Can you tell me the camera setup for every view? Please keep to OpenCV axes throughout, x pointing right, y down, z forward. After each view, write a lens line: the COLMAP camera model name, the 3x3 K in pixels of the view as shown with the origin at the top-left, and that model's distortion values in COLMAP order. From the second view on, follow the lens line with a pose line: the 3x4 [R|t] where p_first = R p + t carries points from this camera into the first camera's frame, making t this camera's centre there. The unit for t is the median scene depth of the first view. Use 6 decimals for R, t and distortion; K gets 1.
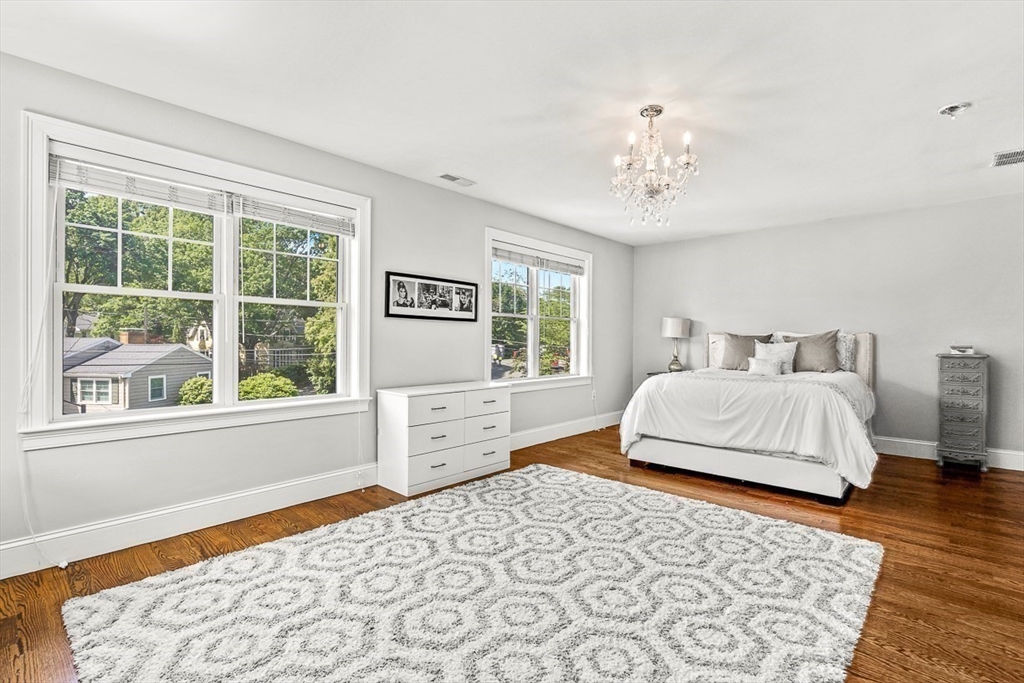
lens RADIAL K [[481.7, 0, 514.9], [0, 481.7, 342.1], [0, 0, 1]] dist [-0.001715, -0.001310]
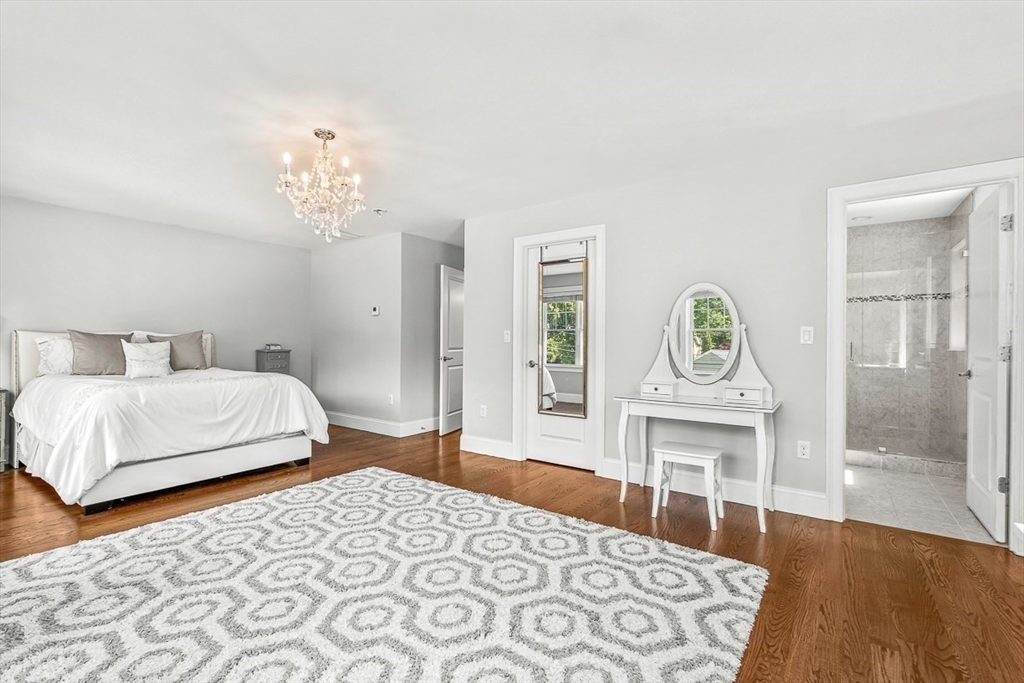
lens RADIAL K [[455.3, 0, 518.4], [0, 455.3, 343.8], [0, 0, 1]] dist [0.000189, -0.000862]
pose [[-0.124807, -0.013306, 0.992092, -0.580553], [-0.002737, 0.999911, 0.013067, -0.012331], [-0.992177, -0.001084, -0.124832, 0.497046]]
